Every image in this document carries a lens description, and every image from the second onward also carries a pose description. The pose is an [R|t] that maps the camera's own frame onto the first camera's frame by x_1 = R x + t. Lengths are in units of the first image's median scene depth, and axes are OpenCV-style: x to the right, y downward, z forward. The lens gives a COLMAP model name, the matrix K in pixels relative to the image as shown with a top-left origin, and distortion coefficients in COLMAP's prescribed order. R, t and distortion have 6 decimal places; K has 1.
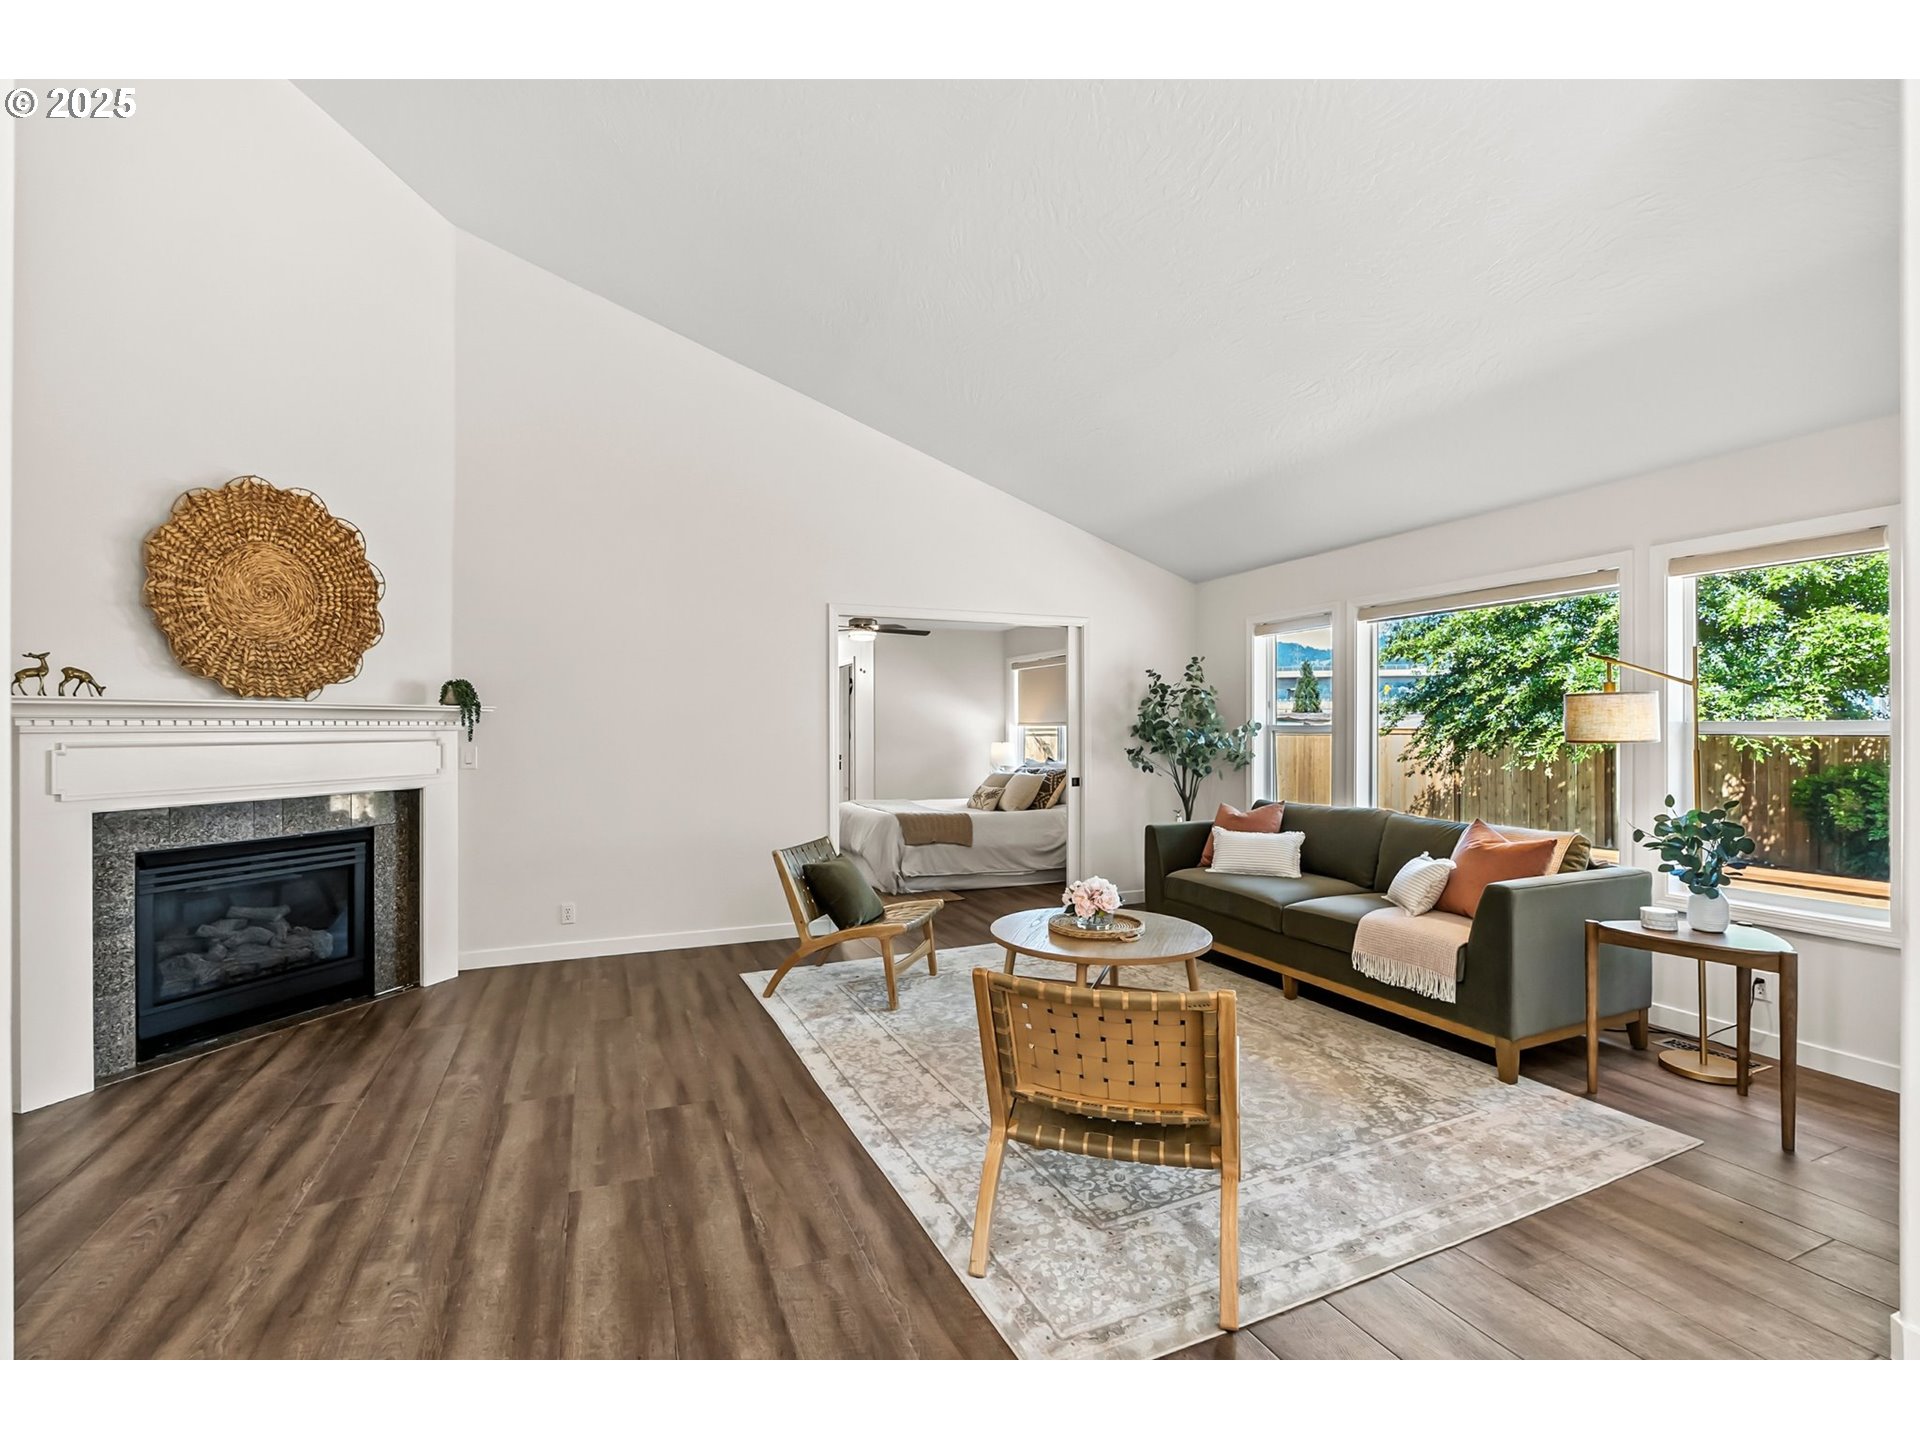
lens RADIAL K [[861.9, 0, 960.0], [0, 861.9, 720.0], [0, 0, 1]] dist [-0.005918, -0.001054]
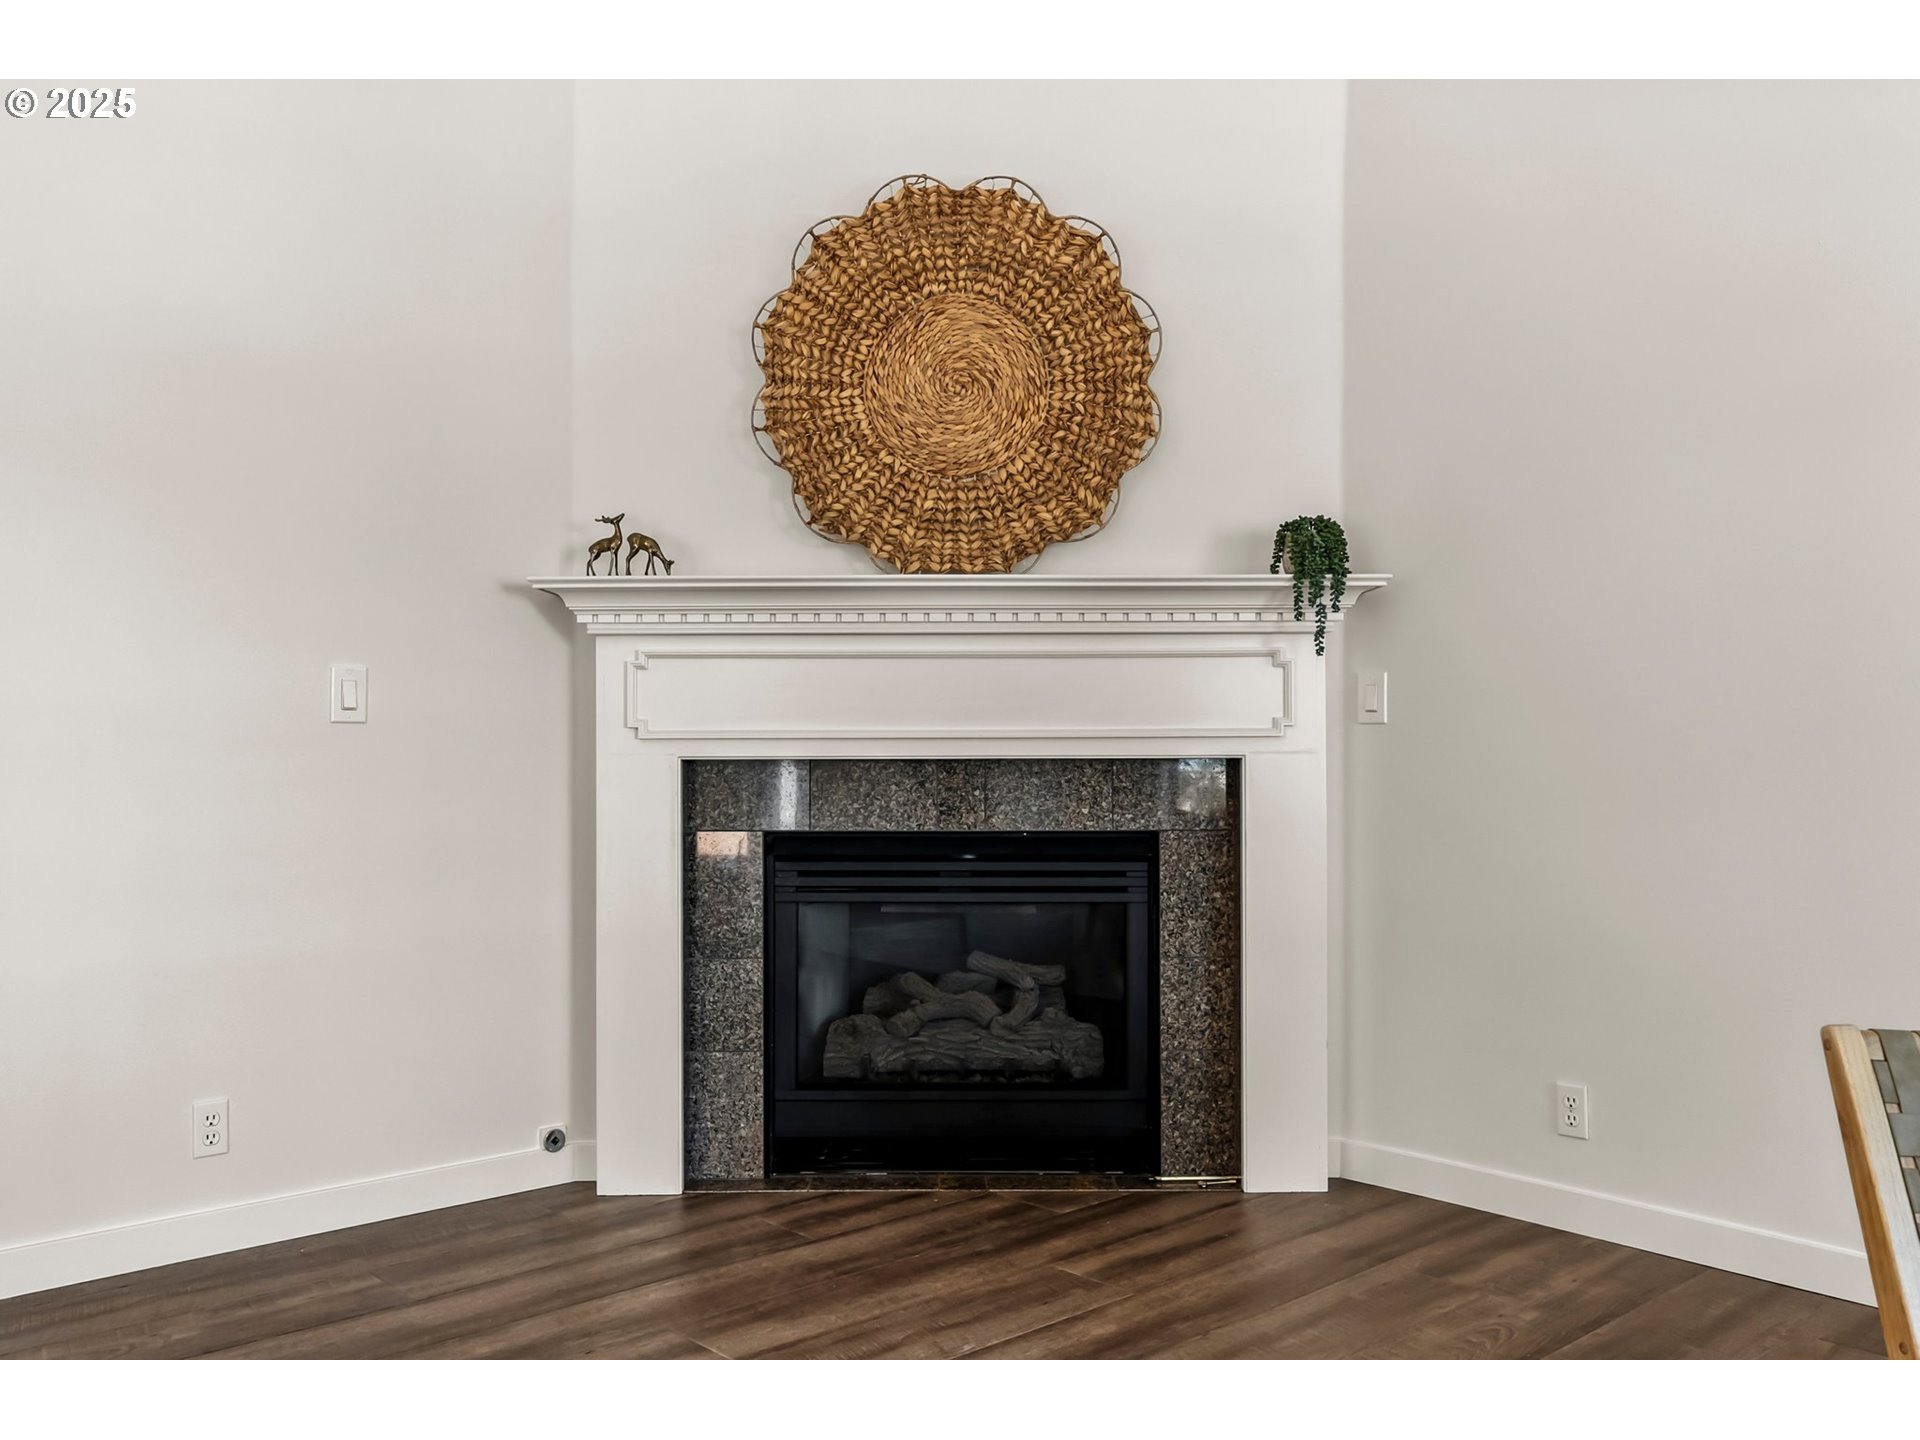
lens RADIAL K [[1611.6, 0, 960.3], [0, 1611.6, 700.6], [0, 0, 1]] dist [0.000217, -0.000943]
pose [[0.327324, -0.012382, -0.944831, 0.163185], [0.006896, 0.999919, -0.010715, 0.064784], [0.944887, -0.003009, 0.327383, 0.659389]]
